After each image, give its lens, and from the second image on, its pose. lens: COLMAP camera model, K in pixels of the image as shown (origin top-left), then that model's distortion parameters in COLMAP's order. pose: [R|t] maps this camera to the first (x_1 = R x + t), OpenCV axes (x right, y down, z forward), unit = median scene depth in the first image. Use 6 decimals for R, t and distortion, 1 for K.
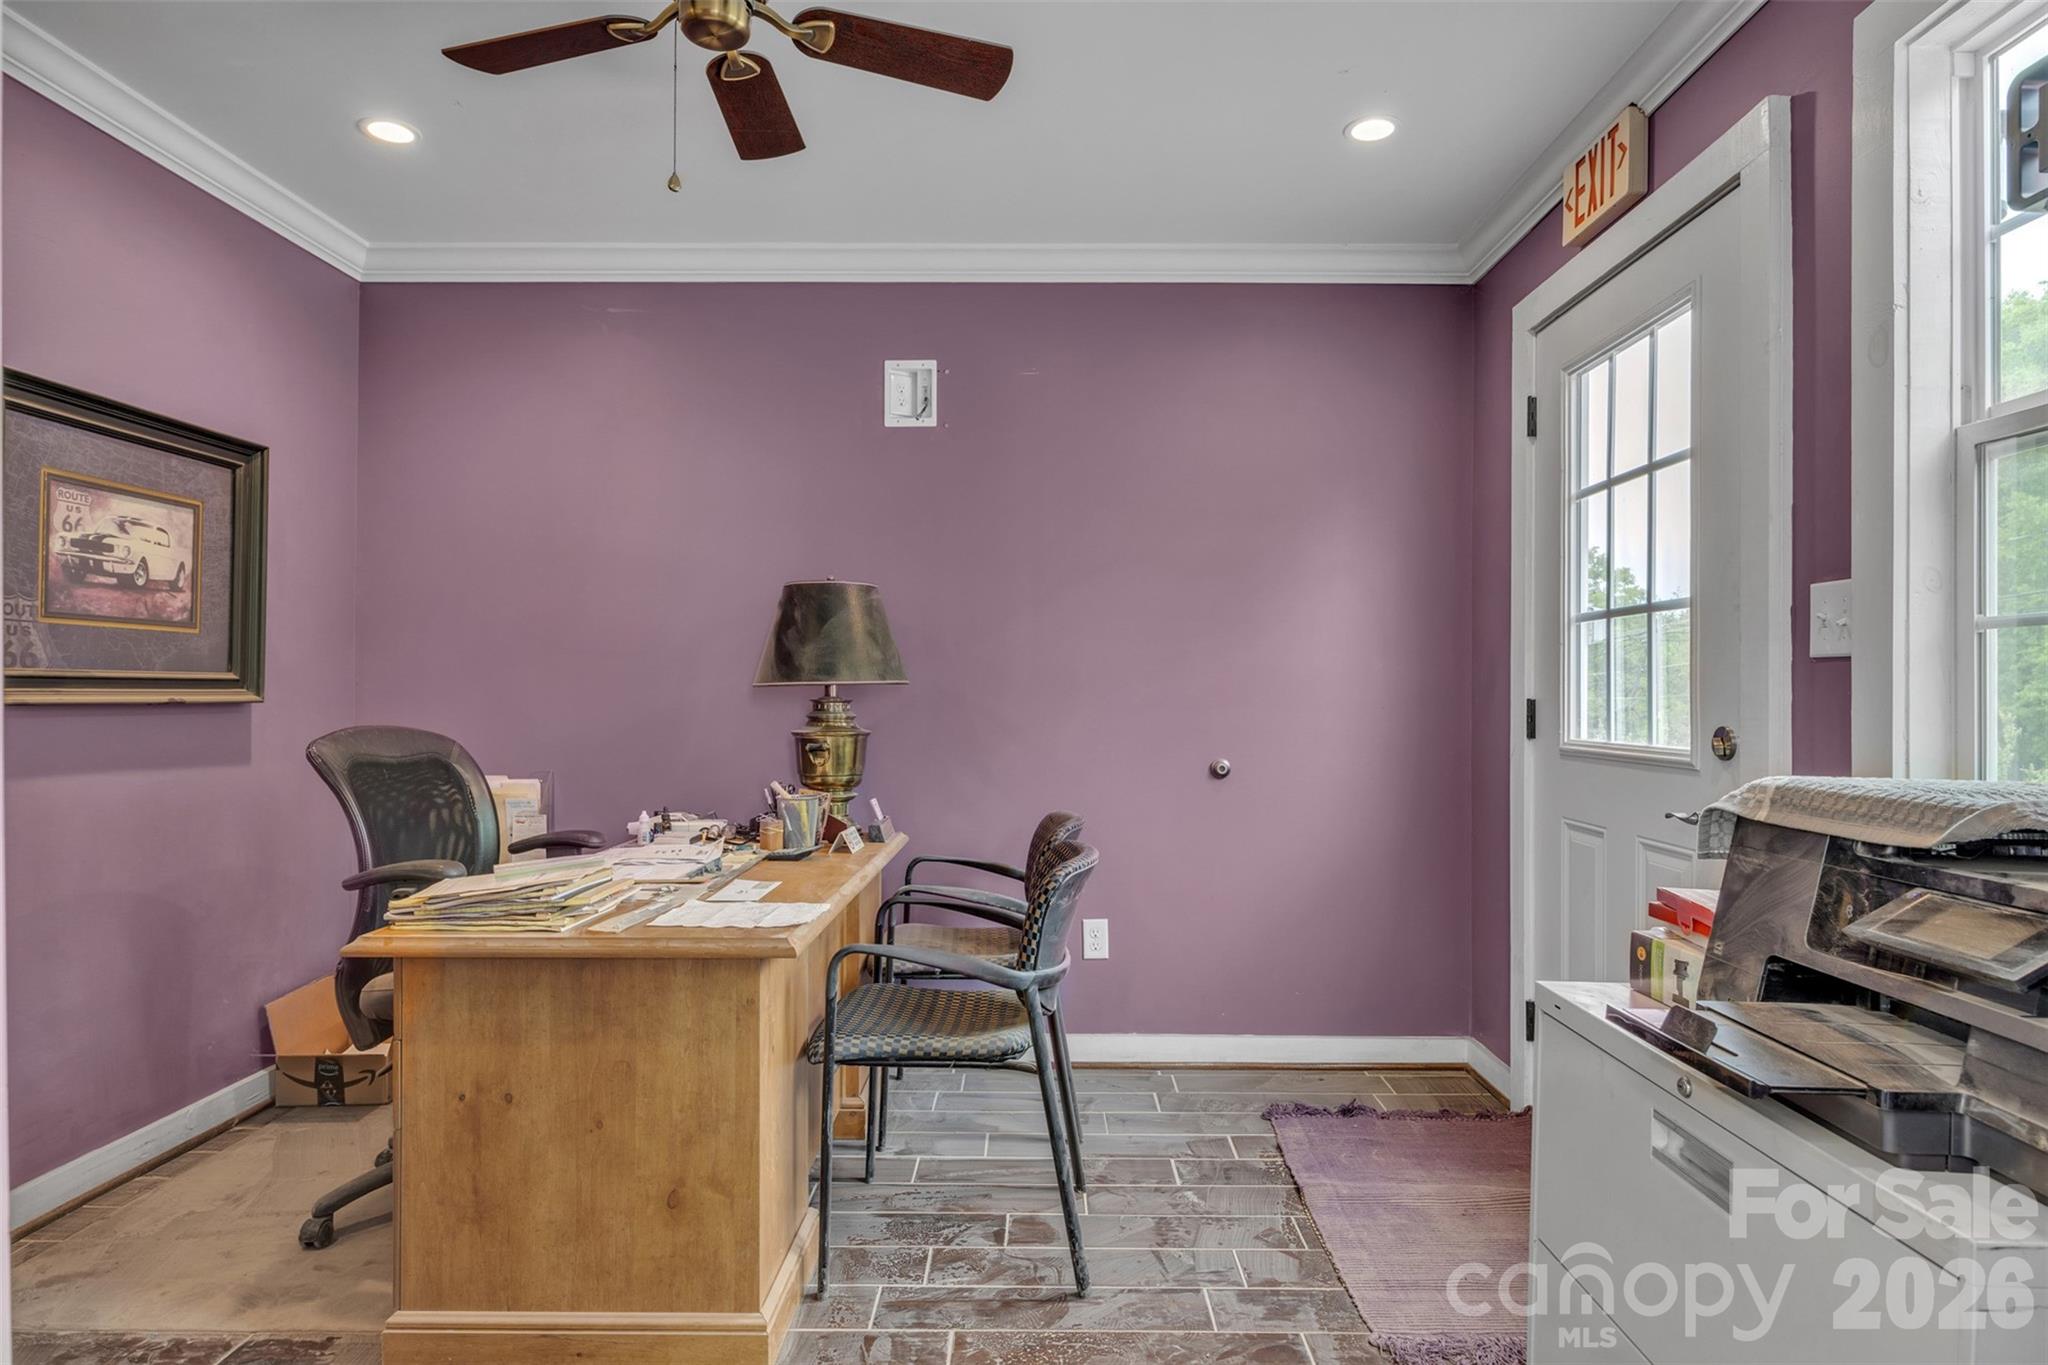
lens RADIAL K [[1149.0, 0, 1025.8], [0, 1149.0, 690.8], [0, 0, 1]] dist [0.001162, 0.000315]
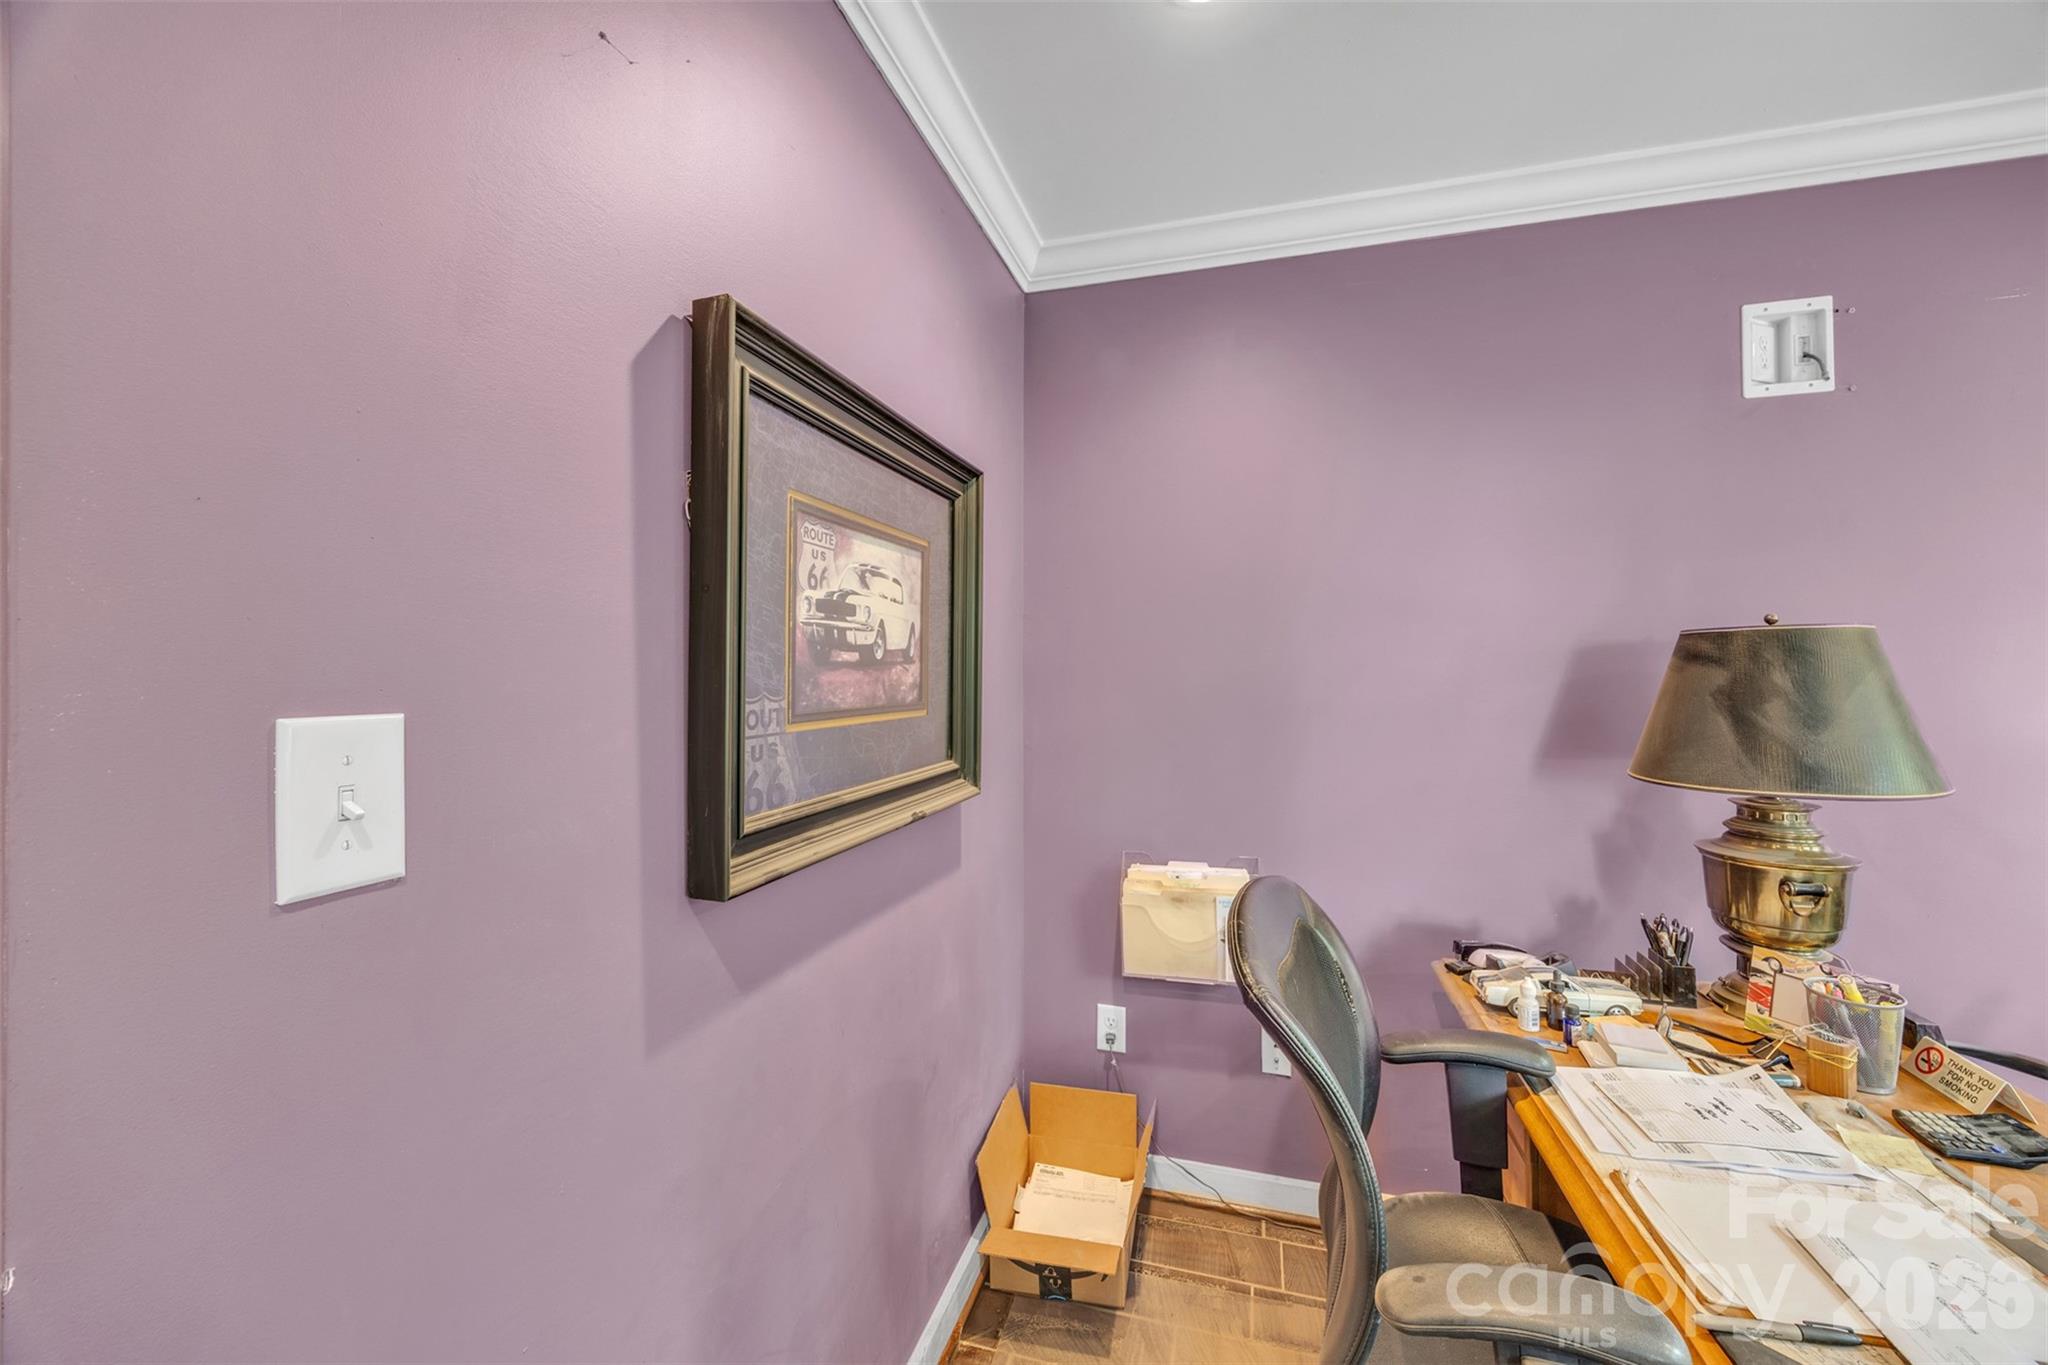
lens RADIAL K [[777.7, 0, 1030.8], [0, 777.7, 676.2], [0, 0, 1]] dist [-0.000829, -0.000110]
pose [[0.964352, -0.001605, -0.264617, -0.563387], [0.003307, 0.999977, 0.005987, -0.085973], [0.264601, -0.006649, 0.964335, 0.569716]]
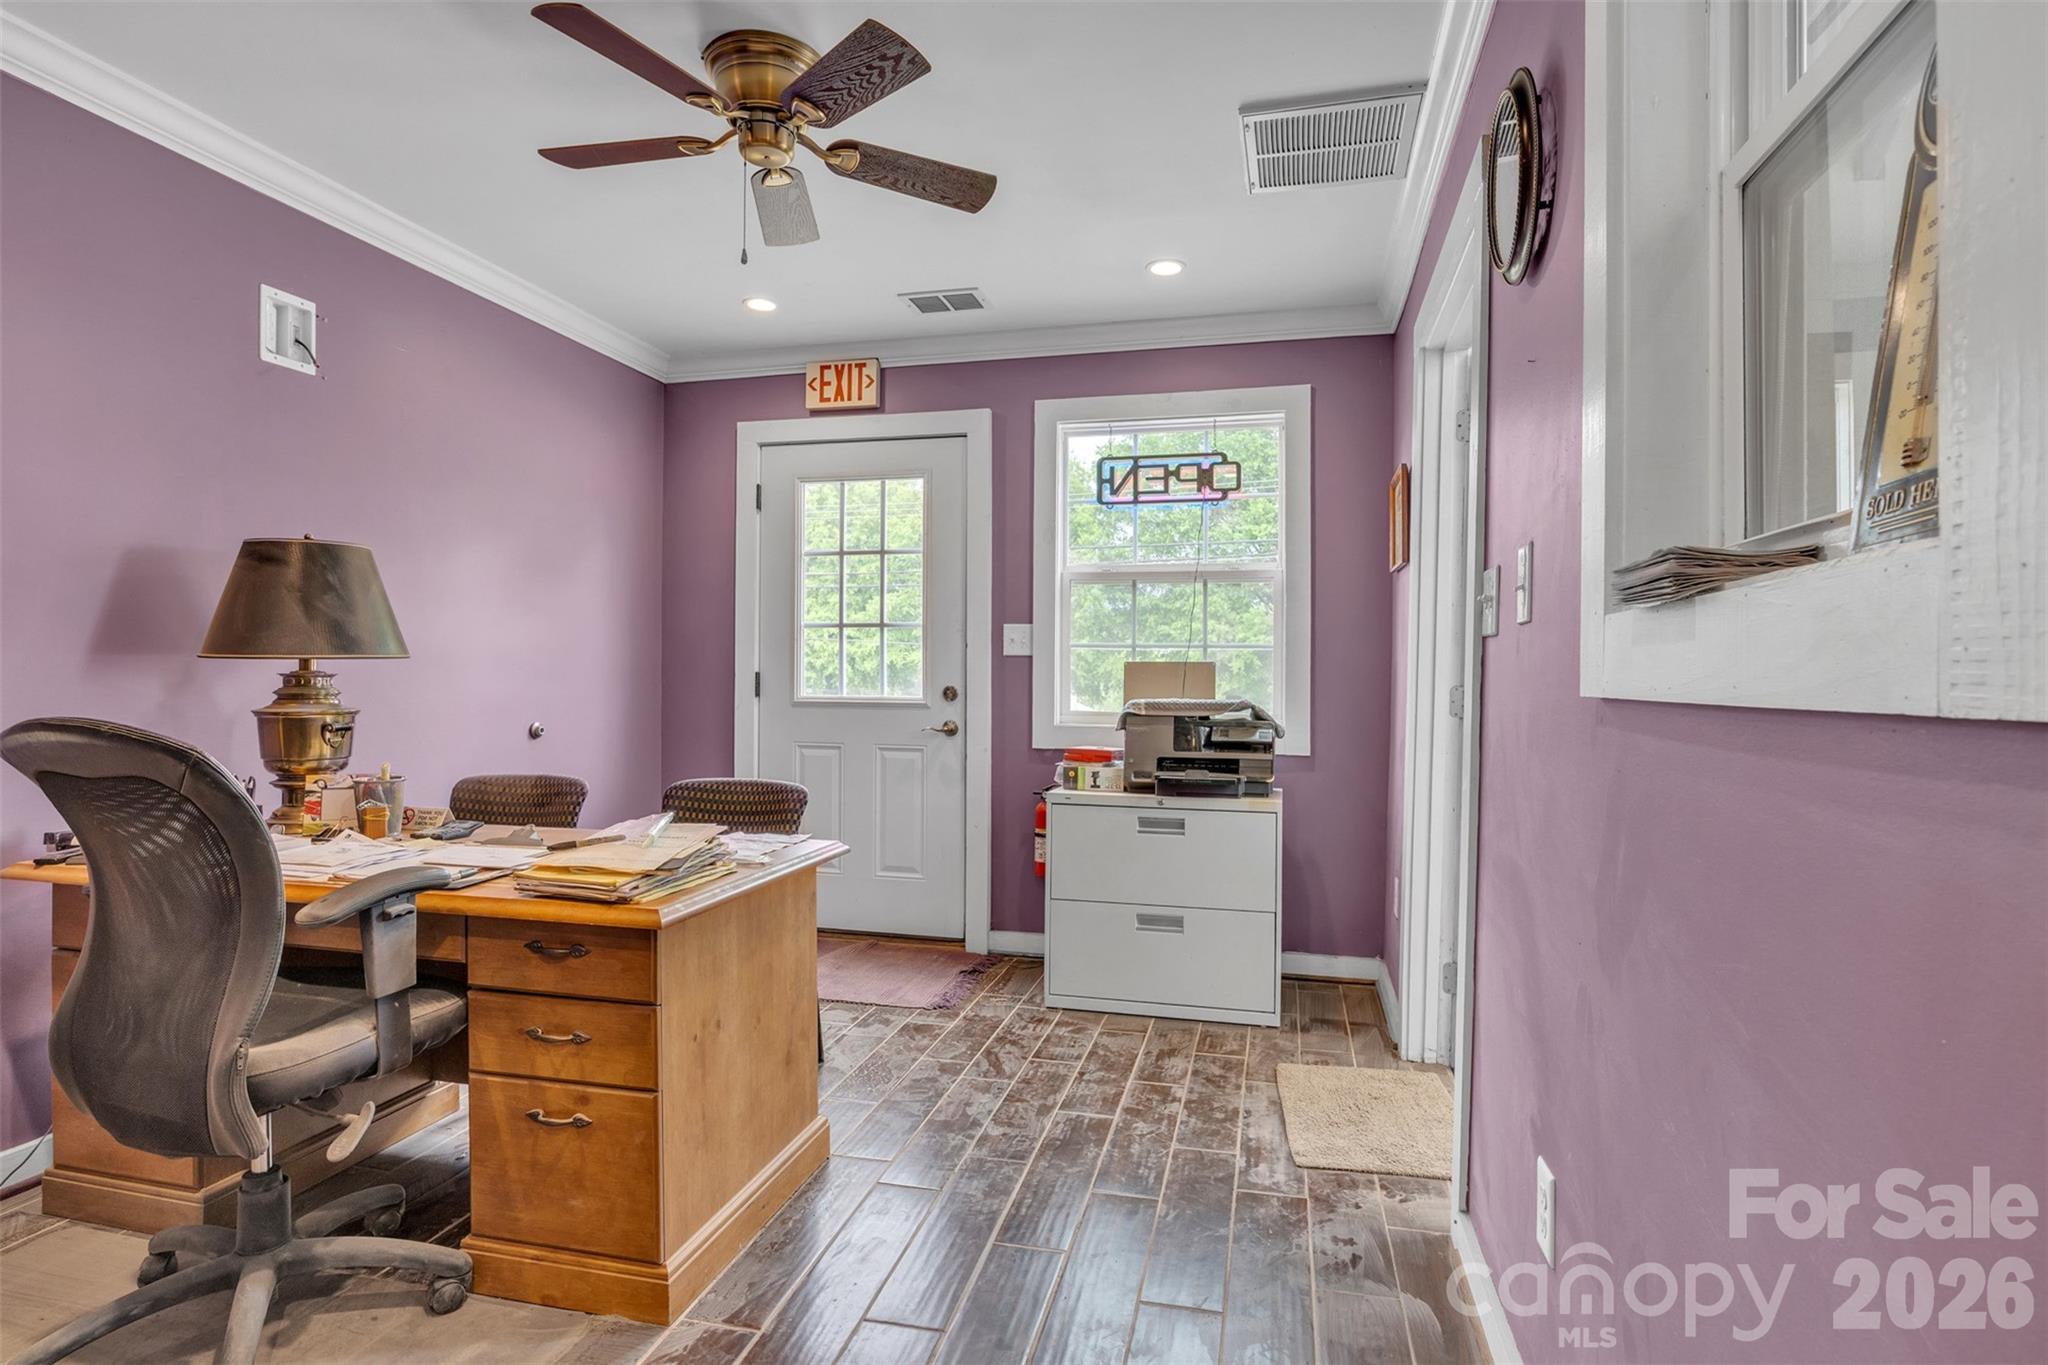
lens RADIAL K [[1044.8, 0, 1026.1], [0, 1044.8, 658.3], [0, 0, 1]] dist [-0.001903, -0.000357]
pose [[0.226557, 0.010354, 0.973943, -1.022029], [-0.010189, 0.999914, -0.008260, -0.003672], [-0.973945, -0.008052, 0.226643, 0.341704]]
